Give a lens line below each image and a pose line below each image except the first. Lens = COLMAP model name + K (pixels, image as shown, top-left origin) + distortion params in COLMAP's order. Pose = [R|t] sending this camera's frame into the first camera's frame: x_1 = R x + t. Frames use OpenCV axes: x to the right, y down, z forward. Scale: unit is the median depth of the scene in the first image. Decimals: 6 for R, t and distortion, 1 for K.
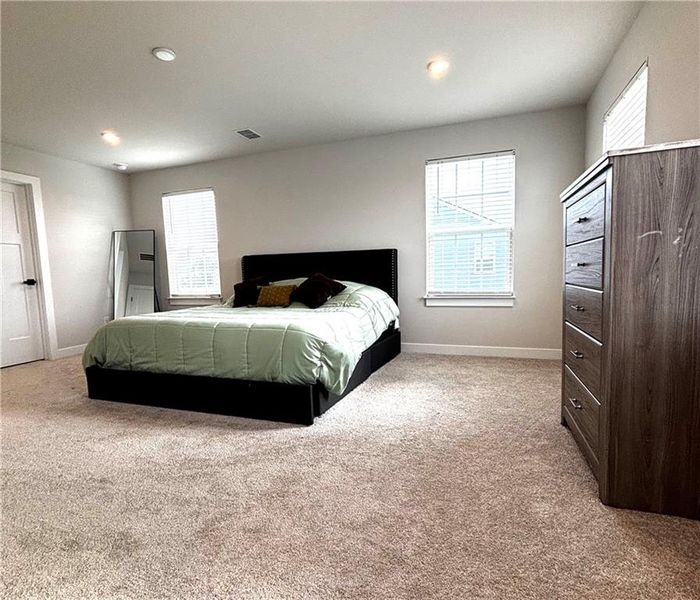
lens RADIAL K [[376.3, 0, 353.1], [0, 376.3, 306.9], [0, 0, 1]] dist [-0.011482, -0.003777]
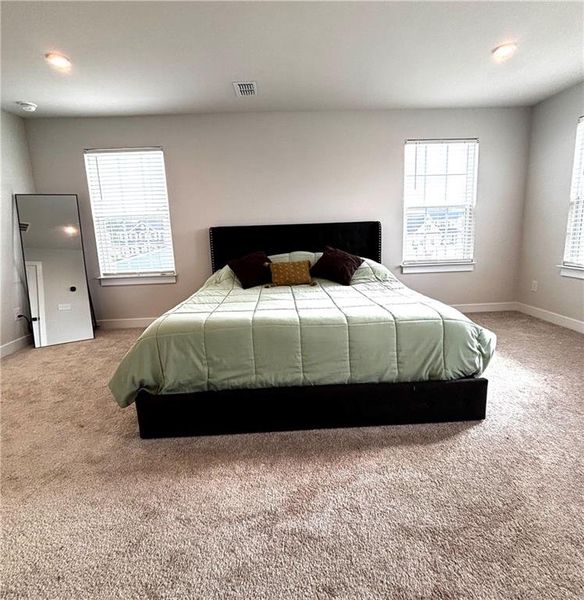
lens RADIAL K [[315.4, 0, 291.5], [0, 315.4, 279.7], [0, 0, 1]] dist [-0.001699, -0.001821]
pose [[0.931152, -0.062388, 0.359254, -0.504111], [0.043857, 0.997264, 0.059511, -0.061549], [-0.361984, -0.039658, 0.931341, 0.281820]]
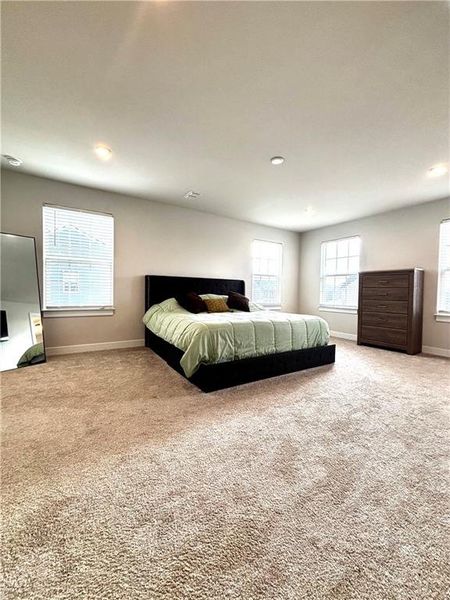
lens RADIAL K [[246.5, 0, 222.0], [0, 246.5, 294.1], [0, 0, 1]] dist [0.003905, 0.000563]
pose [[0.624370, 0.028009, 0.780626, -1.015536], [0.039209, 0.996973, -0.067132, -0.006604], [-0.780144, 0.072523, 0.621383, 0.365844]]
